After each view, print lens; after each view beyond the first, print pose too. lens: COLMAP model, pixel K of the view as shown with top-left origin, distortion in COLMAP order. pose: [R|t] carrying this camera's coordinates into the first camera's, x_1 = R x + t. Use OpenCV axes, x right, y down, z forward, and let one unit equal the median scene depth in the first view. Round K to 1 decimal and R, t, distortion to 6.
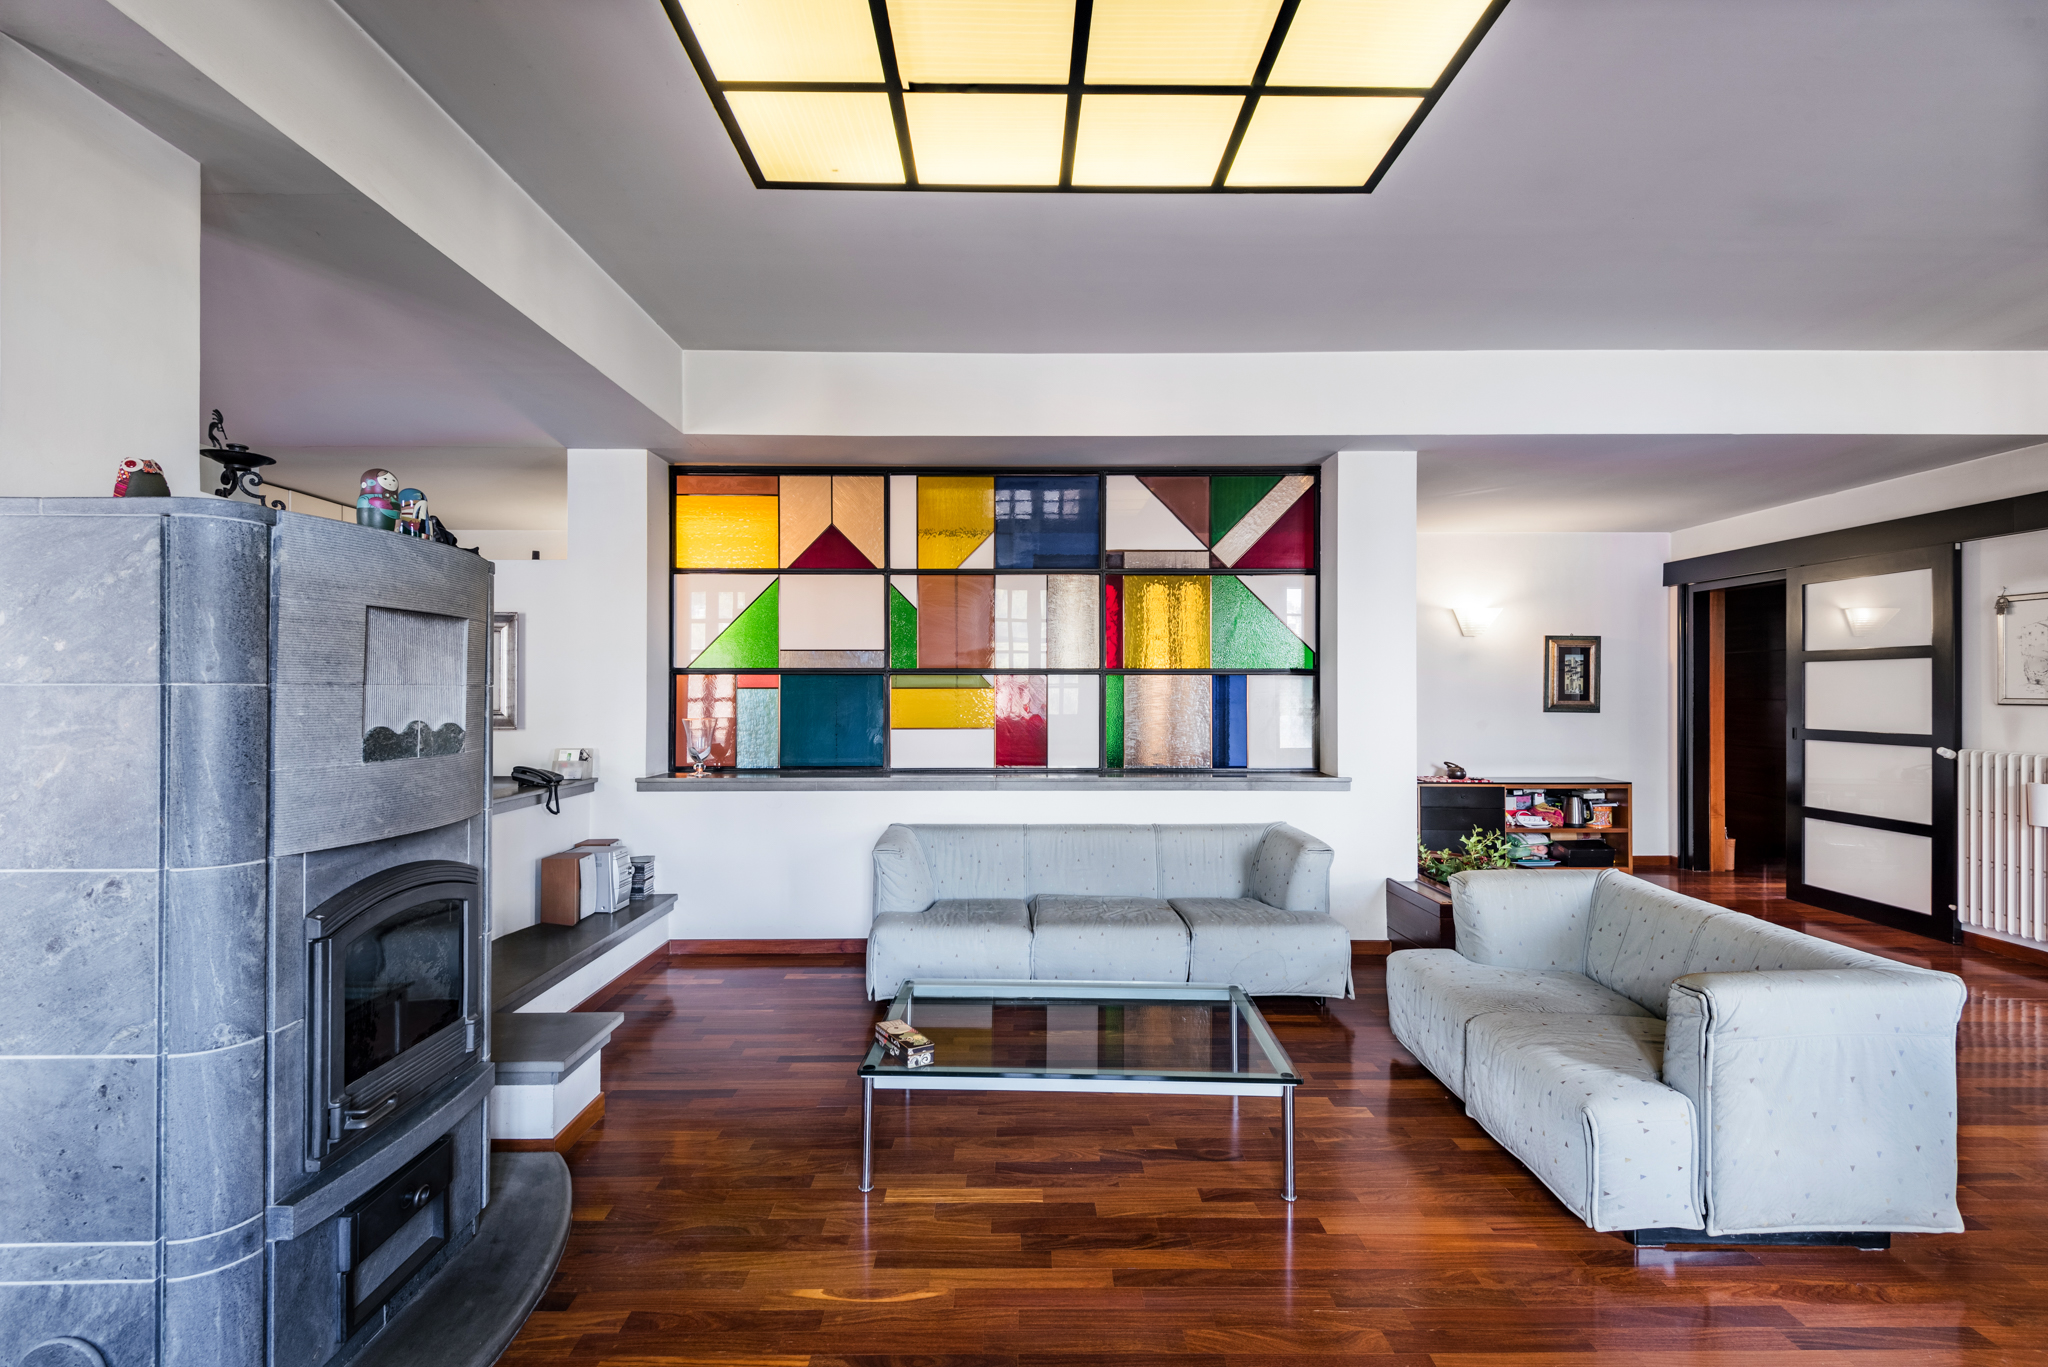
lens RADIAL K [[938.4, 0, 1014.9], [0, 938.4, 682.0], [0, 0, 1]] dist [0.021177, -0.008103]
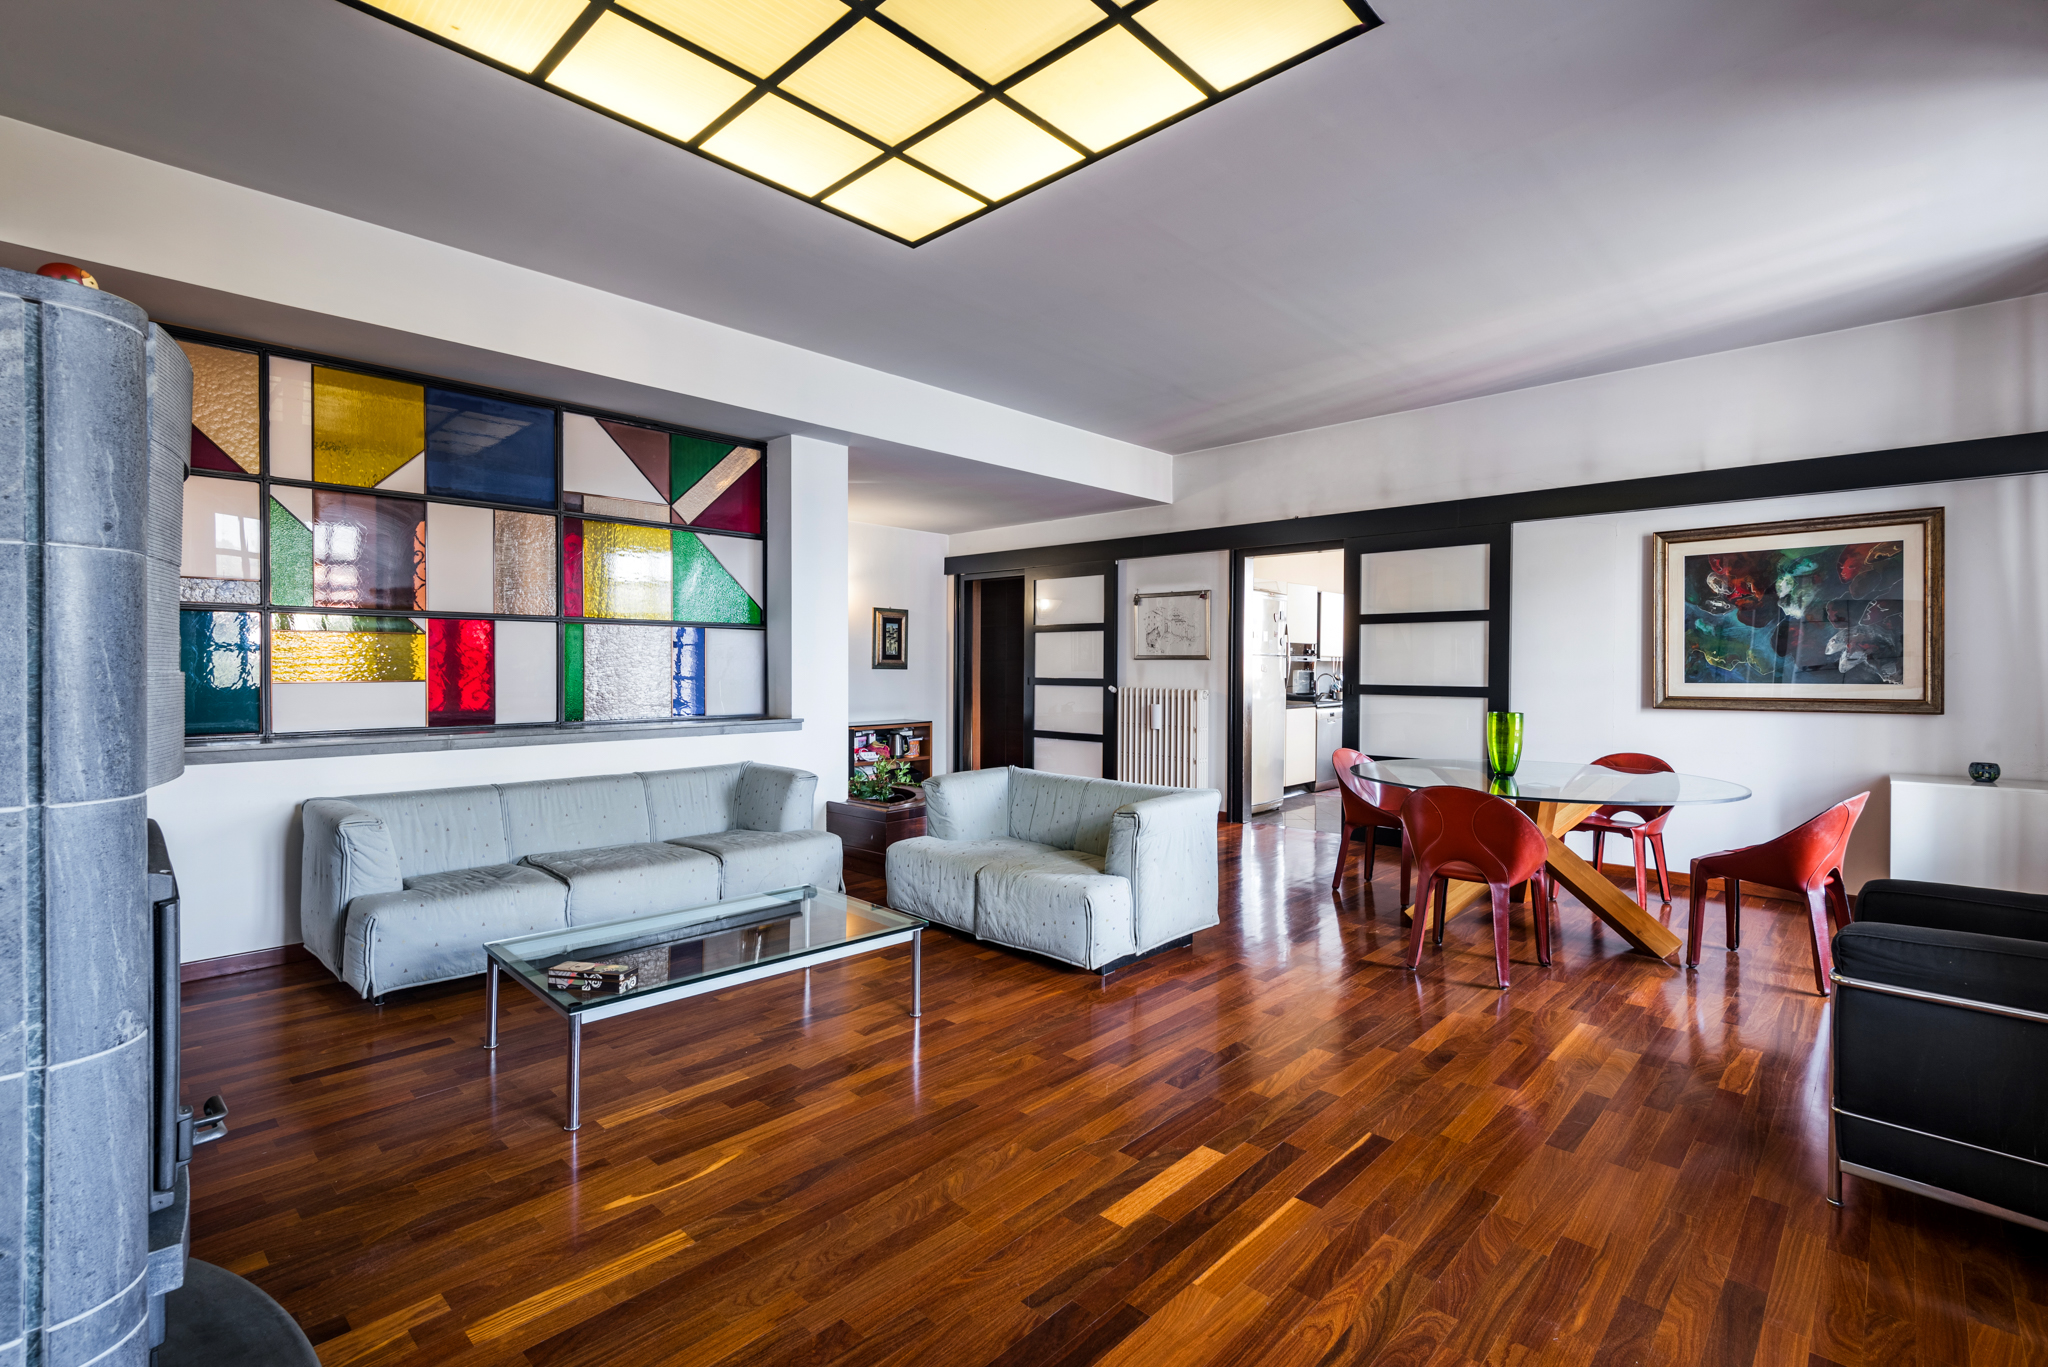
lens RADIAL K [[938.4, 0, 1043.1], [0, 938.4, 671.9], [0, 0, 1]] dist [0.021177, -0.008103]
pose [[0.680719, -0.003540, 0.732536, -0.274666], [-0.009091, 0.999870, 0.013280, 0.024803], [-0.732488, -0.015699, 0.680599, -0.006404]]
